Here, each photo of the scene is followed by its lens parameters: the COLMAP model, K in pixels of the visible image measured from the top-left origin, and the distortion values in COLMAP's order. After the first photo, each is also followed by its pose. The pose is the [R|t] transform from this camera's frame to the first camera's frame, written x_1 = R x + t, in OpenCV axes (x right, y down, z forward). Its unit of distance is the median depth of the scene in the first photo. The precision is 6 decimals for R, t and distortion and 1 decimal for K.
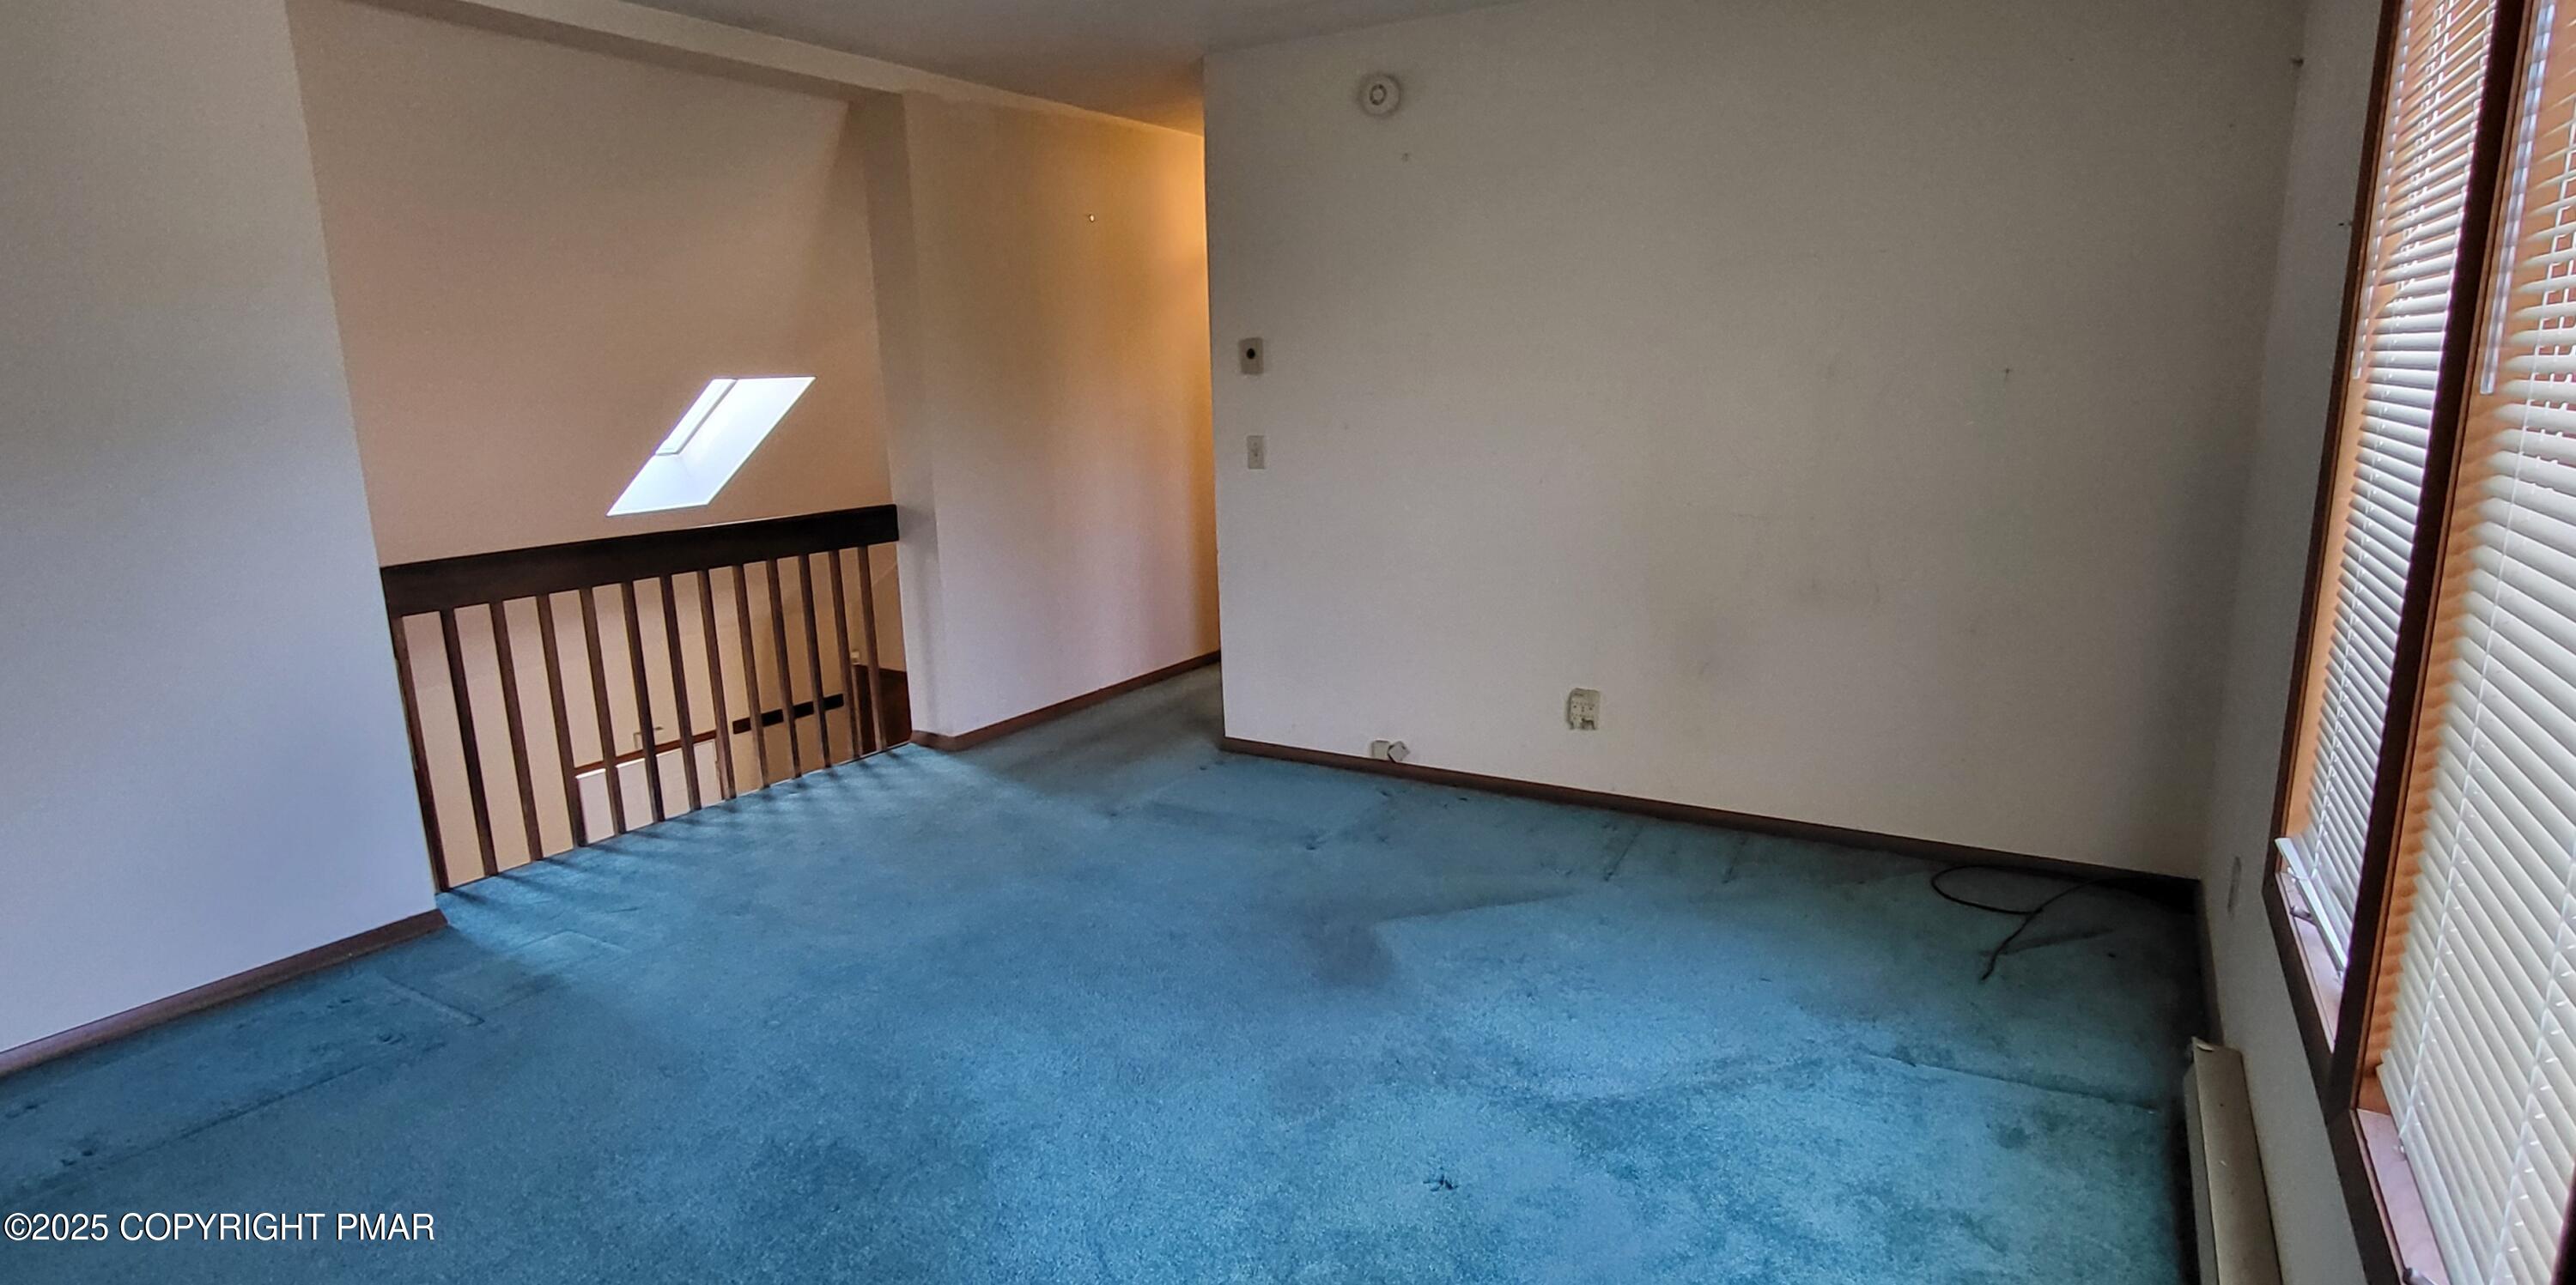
lens RADIAL K [[1332.5, 0, 1393.8], [0, 1332.5, 645.0], [0, 0, 1]] dist [-0.000342, 0.000071]
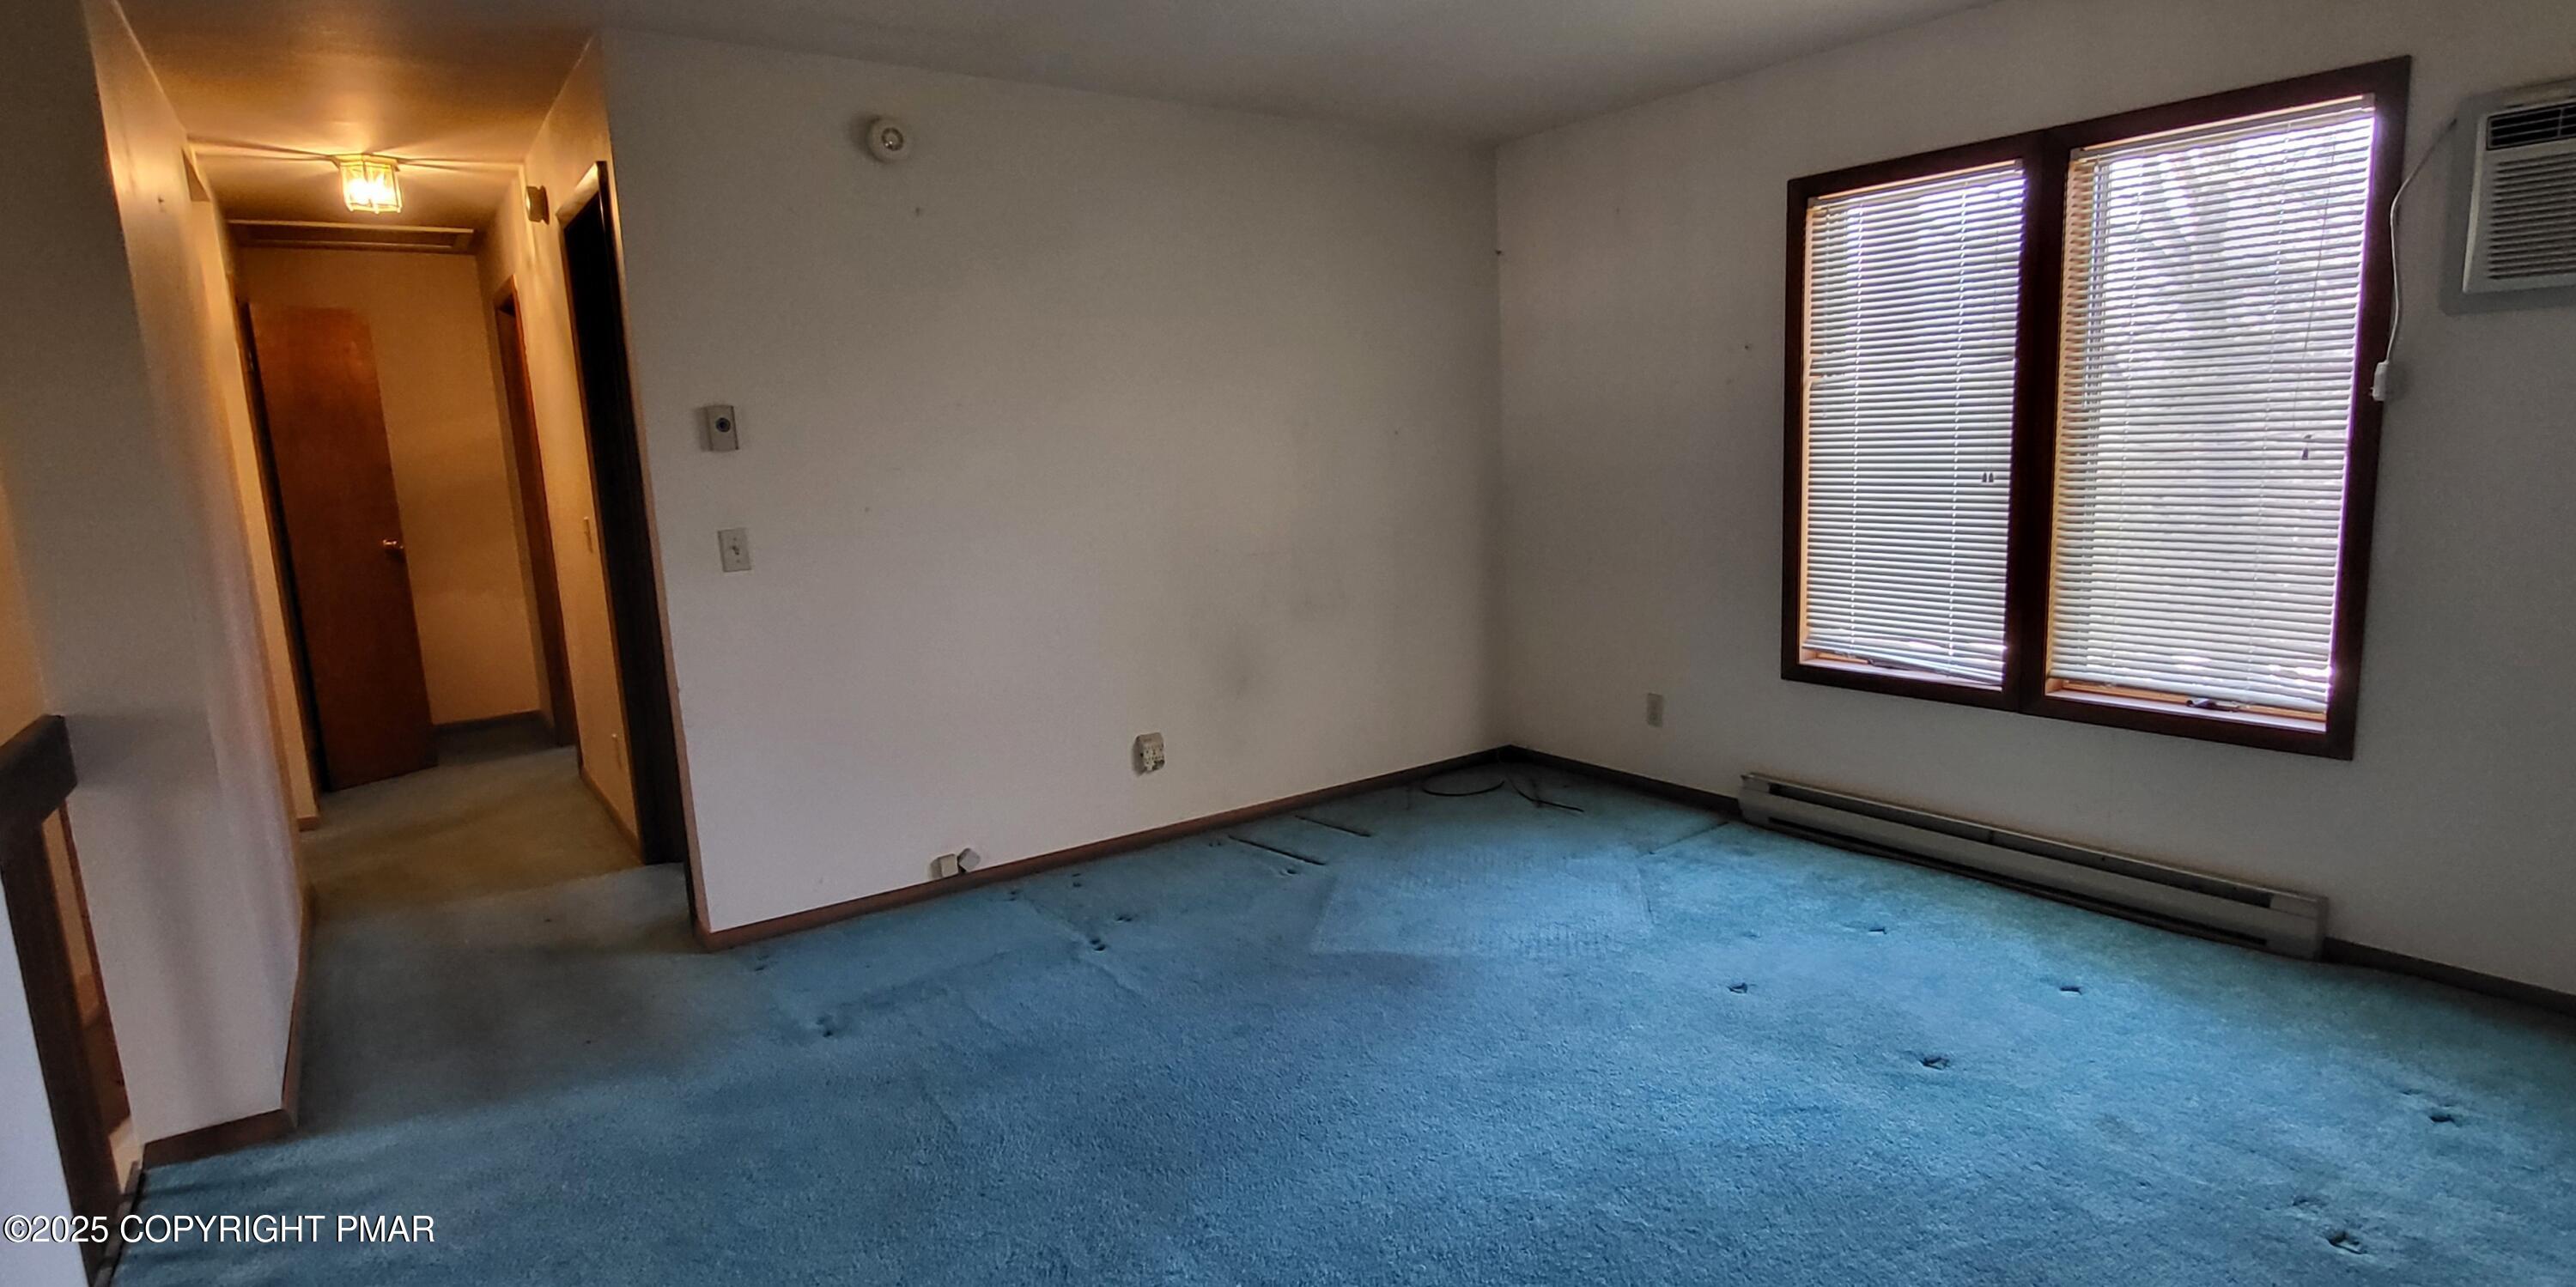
lens RADIAL K [[1407.3, 0, 1302.8], [0, 1407.3, 628.7], [0, 0, 1]] dist [-0.000443, -0.000109]
pose [[0.379081, -0.130077, 0.916176, -0.824357], [0.212299, 0.975888, 0.050713, -0.078936], [-0.900681, 0.175279, 0.397556, 0.425940]]
